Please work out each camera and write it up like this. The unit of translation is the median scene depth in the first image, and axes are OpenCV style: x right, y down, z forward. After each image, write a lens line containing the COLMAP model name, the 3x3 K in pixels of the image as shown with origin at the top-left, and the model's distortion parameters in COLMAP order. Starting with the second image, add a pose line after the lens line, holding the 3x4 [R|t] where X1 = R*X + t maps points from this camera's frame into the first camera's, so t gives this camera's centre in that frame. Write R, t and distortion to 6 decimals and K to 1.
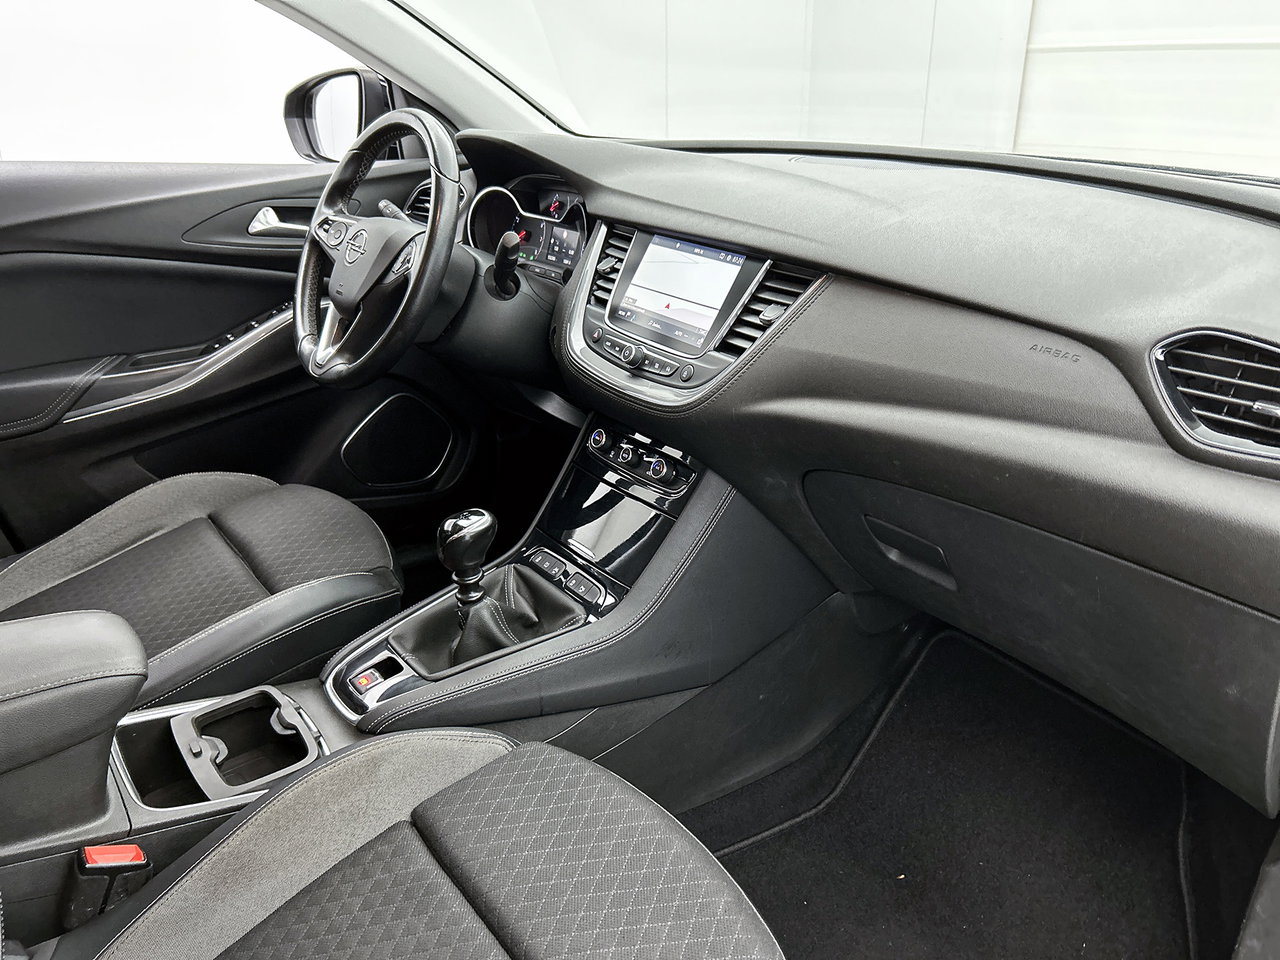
lens RADIAL K [[973.0, 0, 632.1], [0, 973.0, 484.5], [0, 0, 1]] dist [-0.002895, -0.014454]
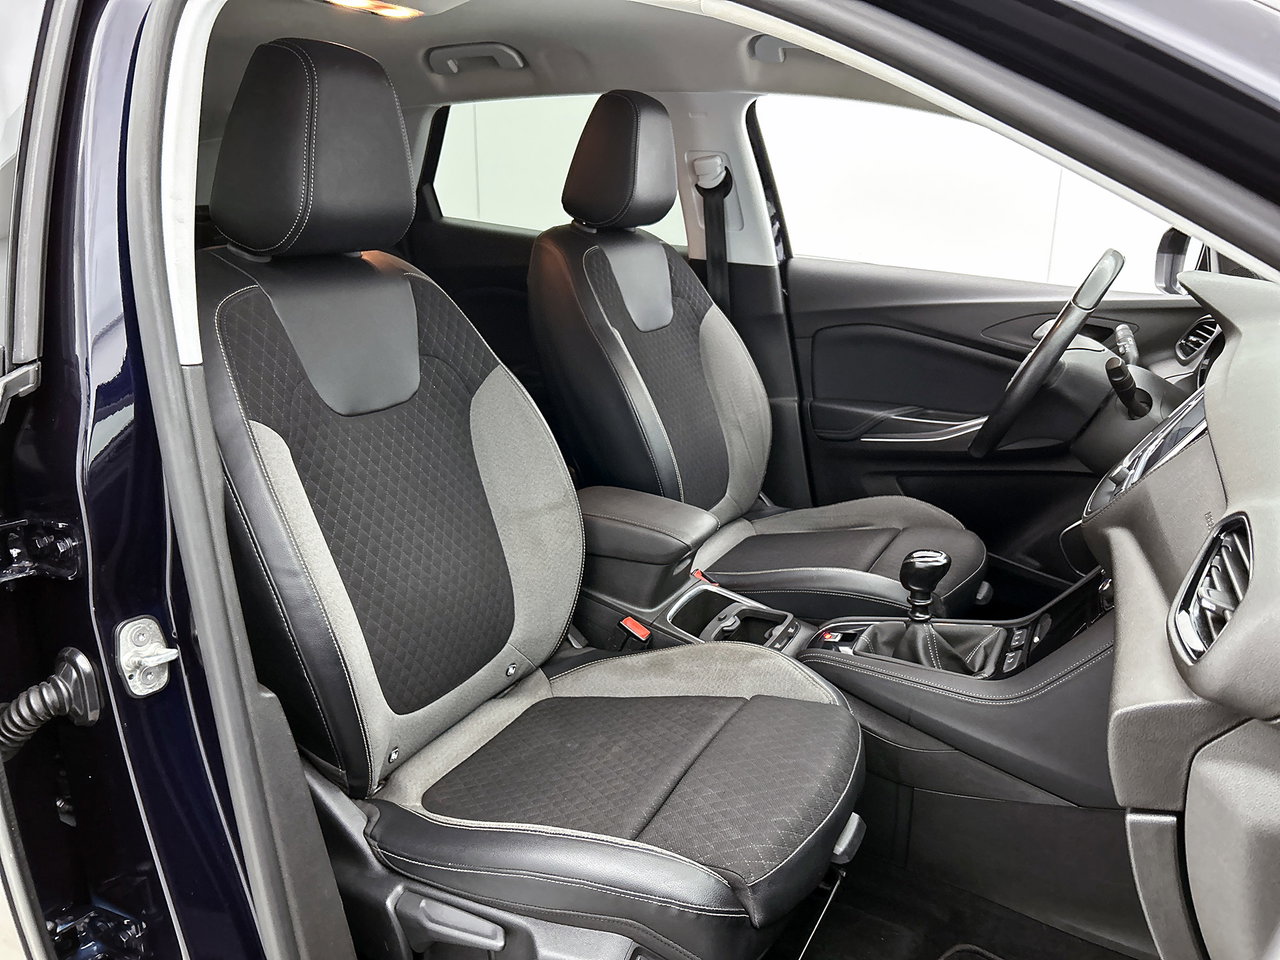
lens RADIAL K [[973.0, 0, 643.1], [0, 973.0, 479.2], [0, 0, 1]] dist [-0.002895, -0.014454]
pose [[0.401524, 0.252991, -0.880212, 0.707682], [-0.361834, 0.926722, 0.101303, -0.045360], [0.841341, 0.277815, 0.463642, 0.063849]]
